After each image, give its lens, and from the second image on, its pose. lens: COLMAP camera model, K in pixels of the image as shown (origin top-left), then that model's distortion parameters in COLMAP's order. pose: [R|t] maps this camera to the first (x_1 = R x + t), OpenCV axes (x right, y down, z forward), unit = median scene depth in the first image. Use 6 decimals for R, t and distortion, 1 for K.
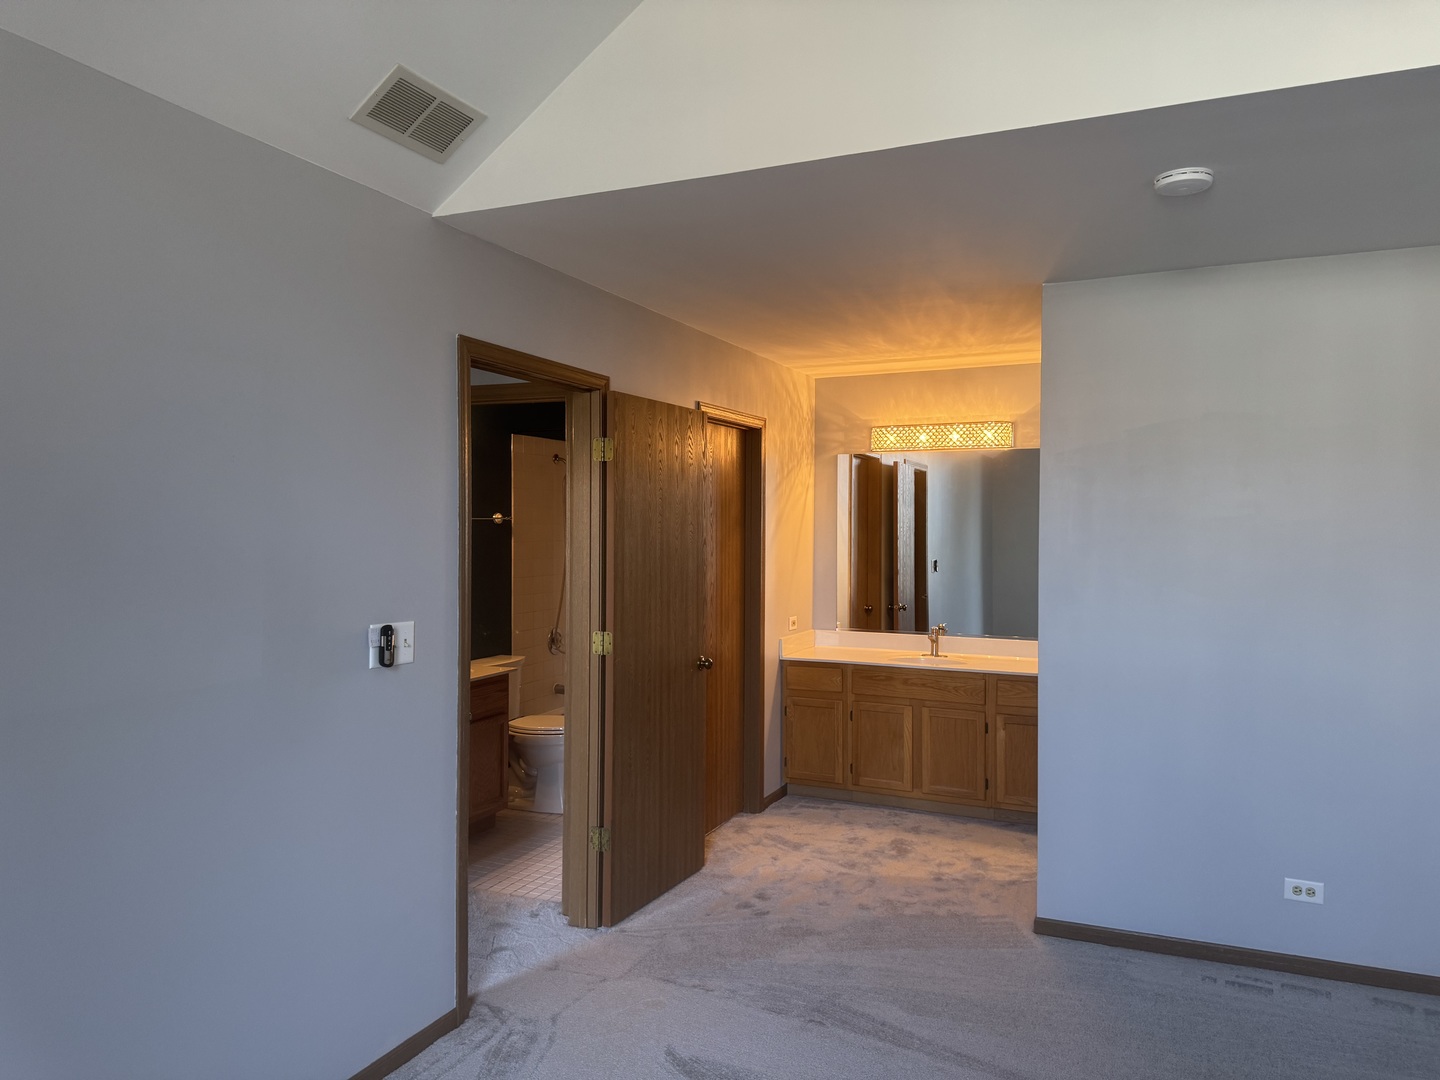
lens RADIAL K [[1003.2, 0, 720.0], [0, 1003.2, 540.0], [0, 0, 1]] dist [0.089332, -0.129476]
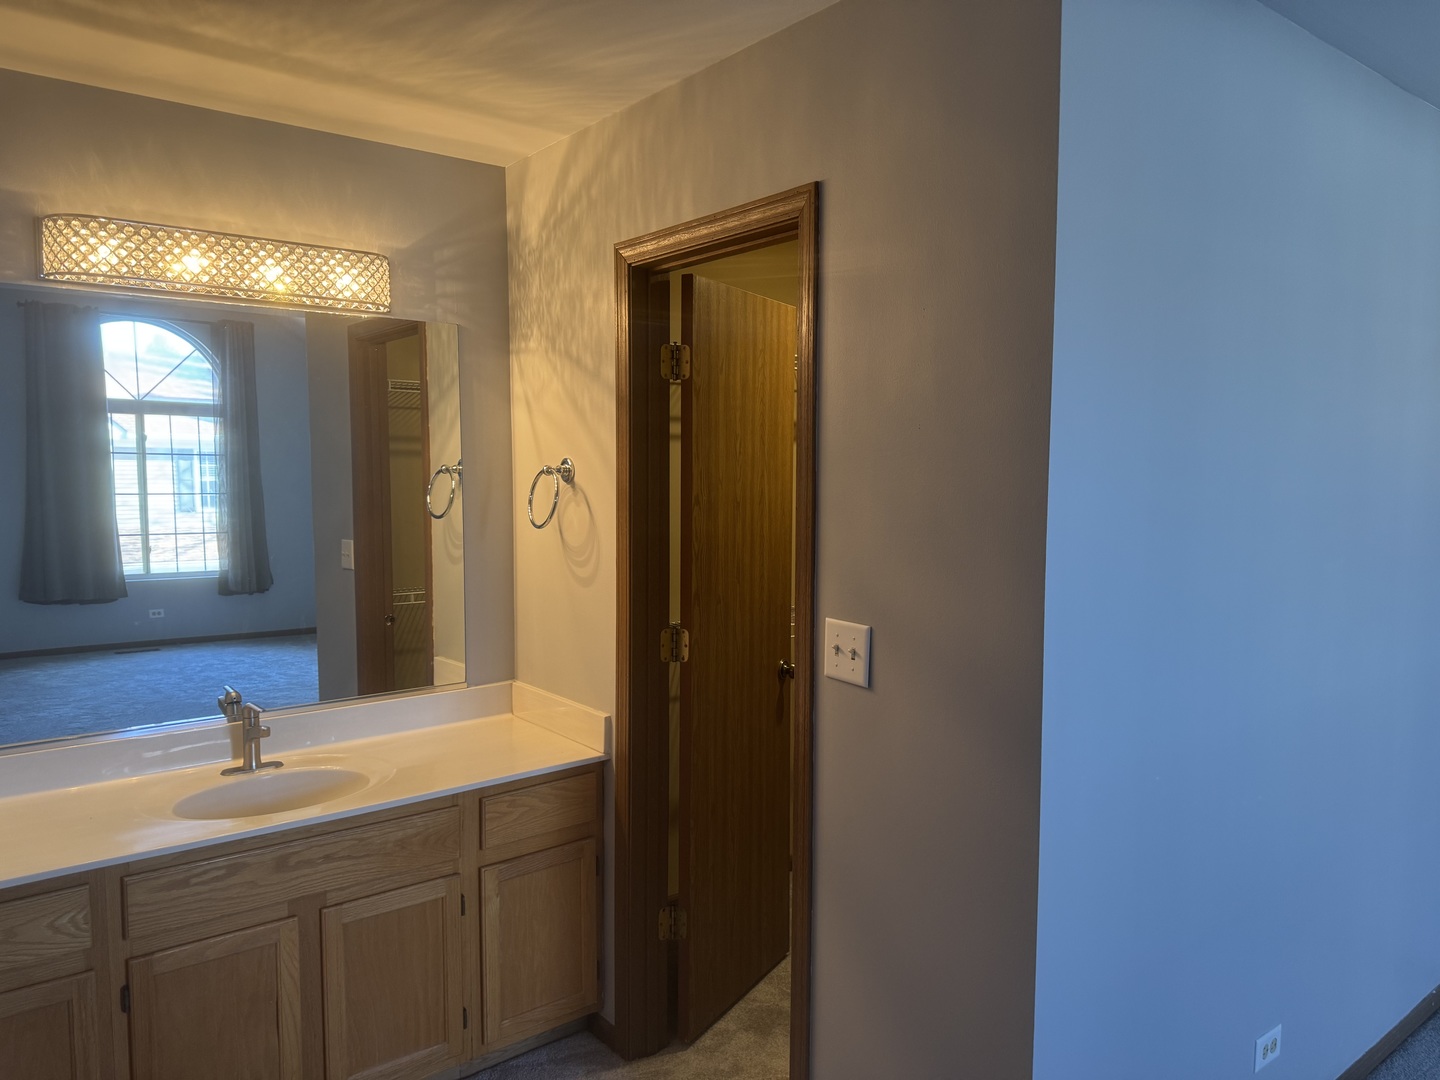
lens RADIAL K [[1003.2, 0, 720.0], [0, 1003.2, 540.0], [0, 0, 1]] dist [0.089332, -0.129476]
pose [[0.473829, -0.065792, 0.878156, -0.079008], [0.008659, 0.997505, 0.070062, -0.014703], [-0.880575, -0.025594, 0.473216, 0.640872]]
